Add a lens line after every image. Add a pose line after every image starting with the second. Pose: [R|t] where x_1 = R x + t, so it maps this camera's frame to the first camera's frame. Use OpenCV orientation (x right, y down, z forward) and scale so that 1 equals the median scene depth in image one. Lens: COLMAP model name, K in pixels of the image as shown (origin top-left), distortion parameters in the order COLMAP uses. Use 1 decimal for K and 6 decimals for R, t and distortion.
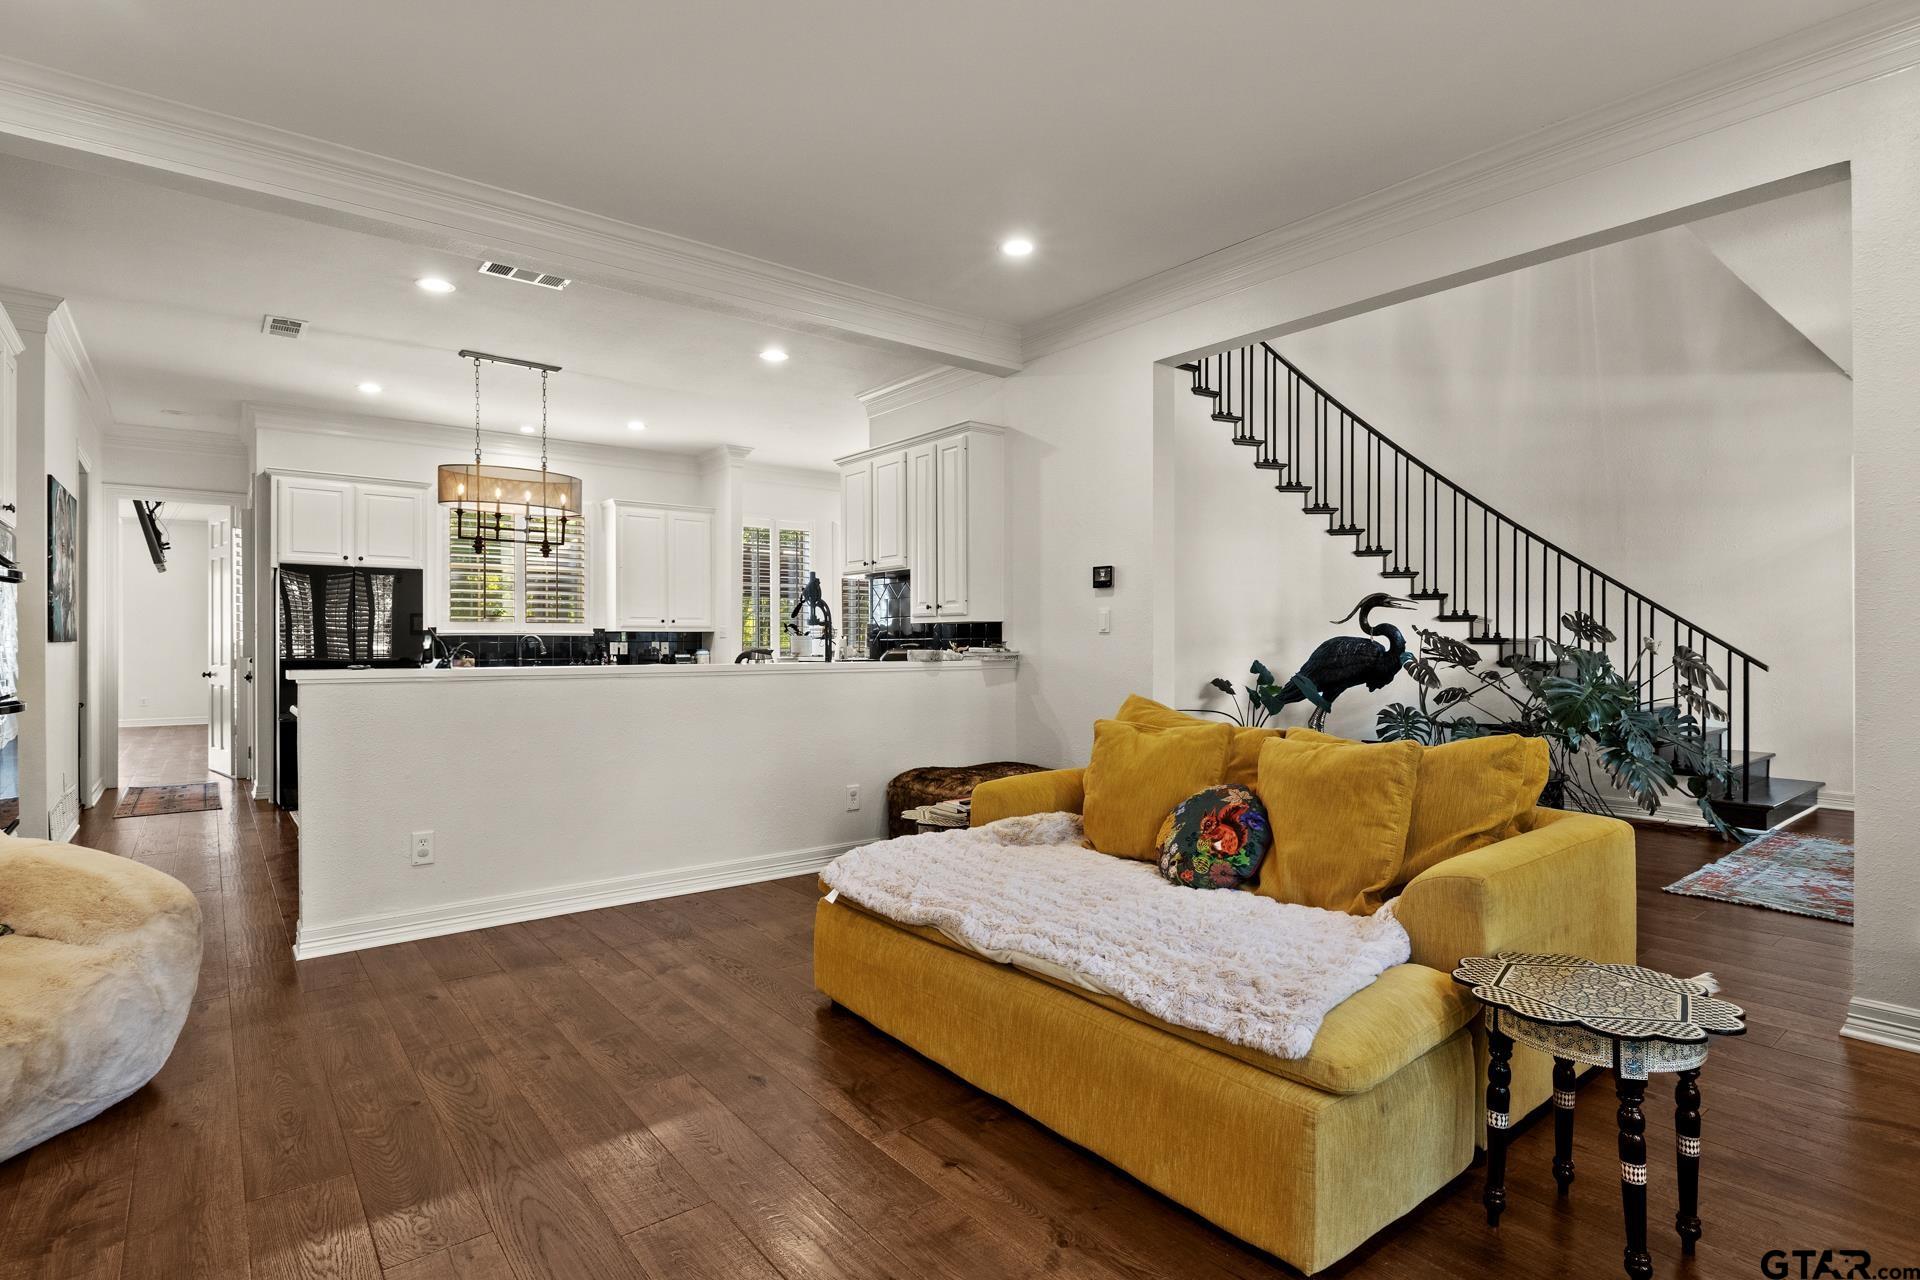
lens RADIAL K [[965.0, 0, 960.0], [0, 965.0, 640.0], [0, 0, 1]] dist [-0.001391, 0.000199]
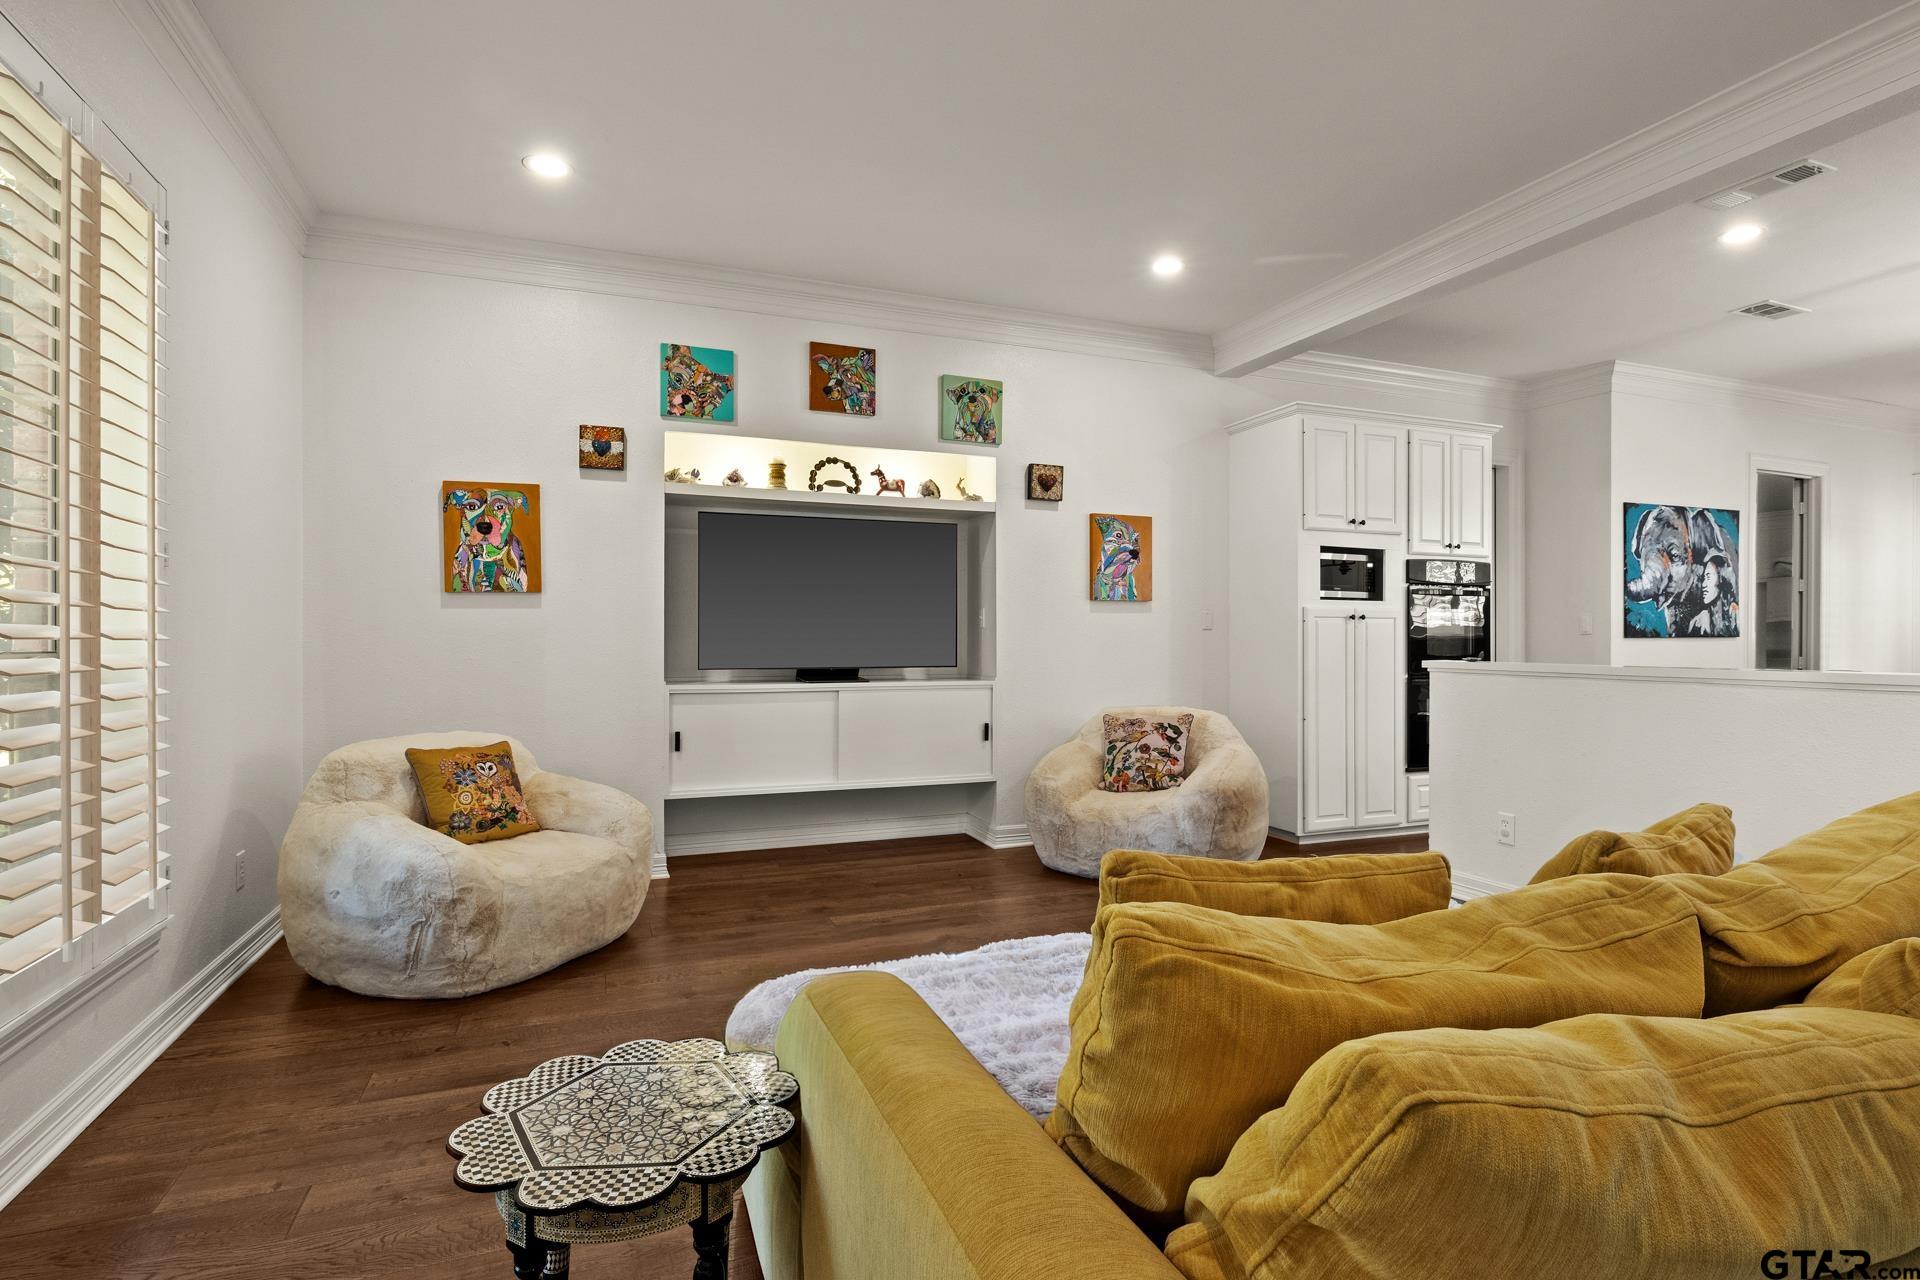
lens RADIAL K [[965.0, 0, 960.0], [0, 965.0, 640.0], [0, 0, 1]] dist [-0.001391, 0.000199]
pose [[-0.306474, 0.005557, -0.951863, 0.847979], [-0.002186, 0.999976, 0.006542, -0.001620], [0.951876, 0.004085, -0.306455, 0.969679]]
